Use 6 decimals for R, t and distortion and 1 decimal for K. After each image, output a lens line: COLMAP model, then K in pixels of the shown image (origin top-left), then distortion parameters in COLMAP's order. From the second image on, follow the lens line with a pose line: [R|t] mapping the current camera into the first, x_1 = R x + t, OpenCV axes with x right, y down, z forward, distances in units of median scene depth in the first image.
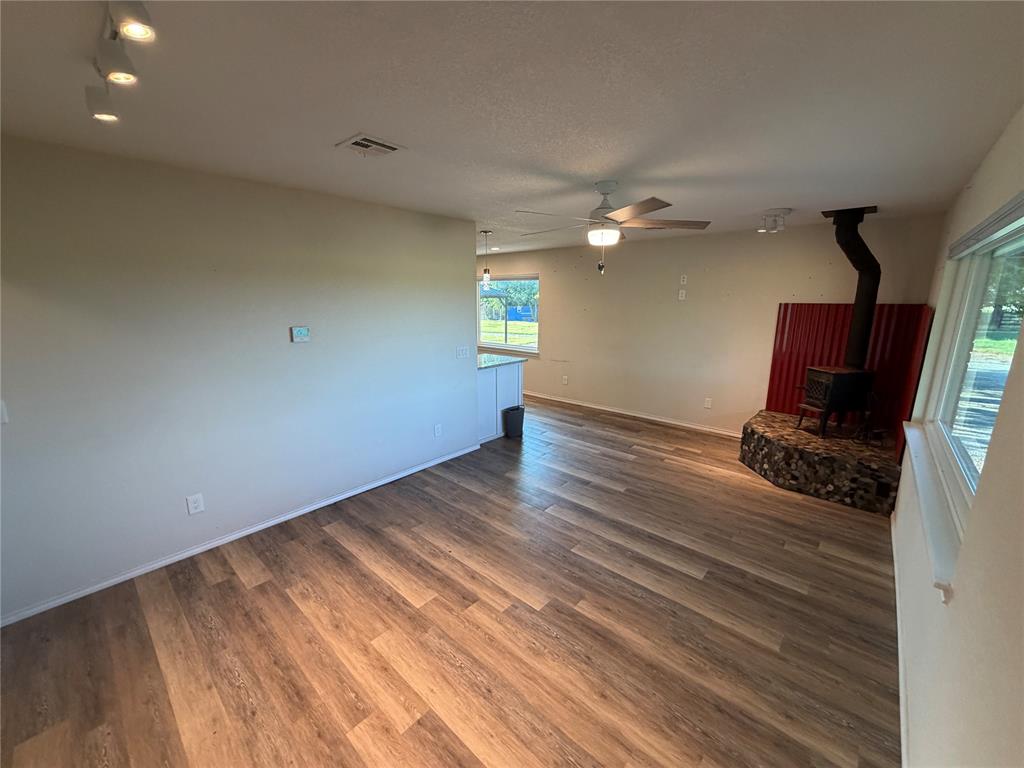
lens RADIAL K [[408.8, 0, 509.7], [0, 408.8, 383.6], [0, 0, 1]] dist [0.001026, 0.000326]
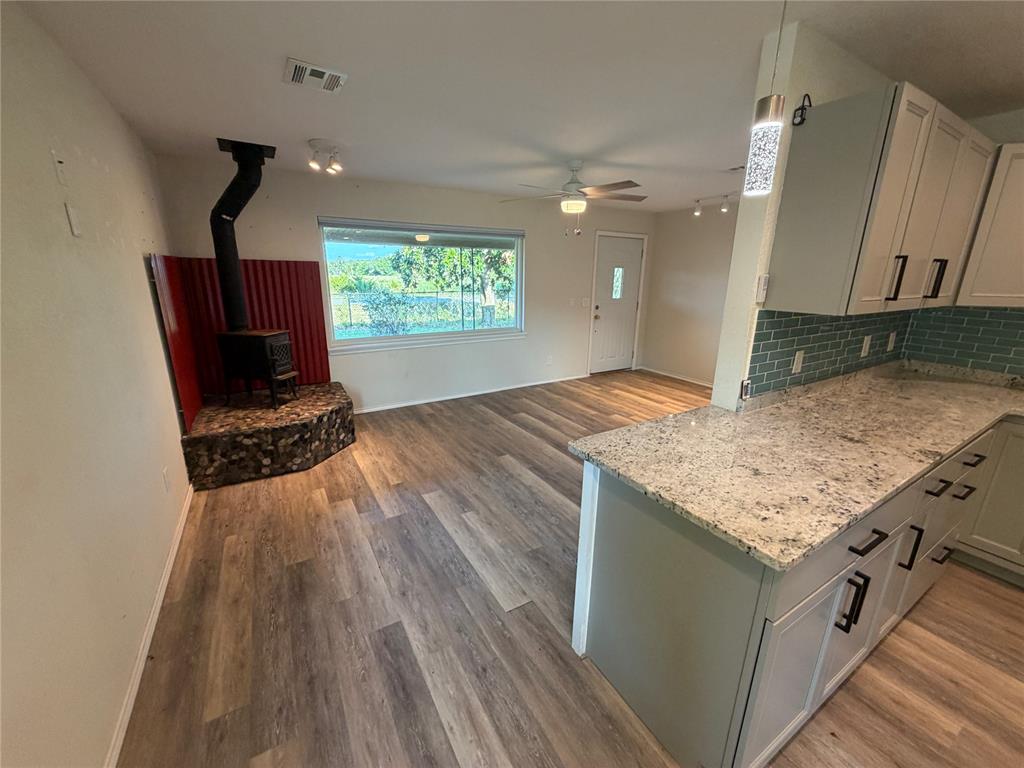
lens RADIAL K [[408.8, 0, 509.7], [0, 408.8, 383.6], [0, 0, 1]] dist [0.001026, 0.000326]
pose [[-0.953998, -0.093988, 0.284701, 0.006526], [0.046875, 0.891156, 0.451269, -0.339153], [-0.296127, 0.443854, -0.845755, 1.778196]]
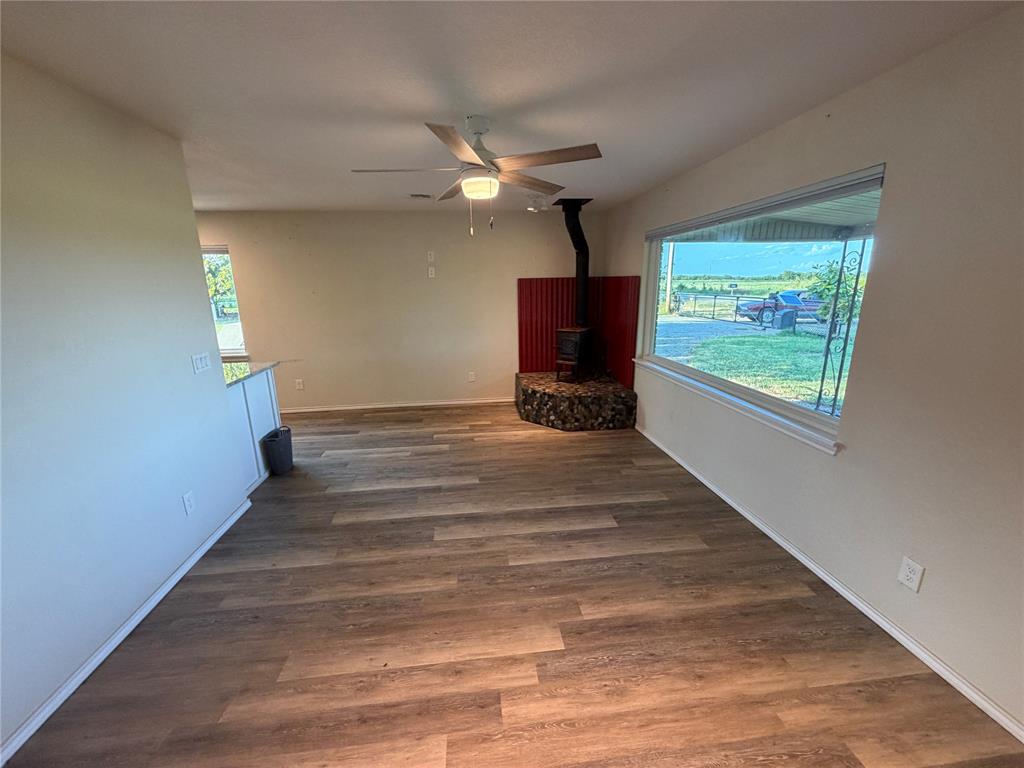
lens RADIAL K [[408.8, 0, 509.7], [0, 408.8, 383.6], [0, 0, 1]] dist [0.001026, 0.000326]
pose [[0.664680, -0.192080, 0.722016, -0.301873], [0.174088, 0.979604, 0.100344, -0.033940], [-0.726563, 0.058998, 0.684562, 0.312499]]
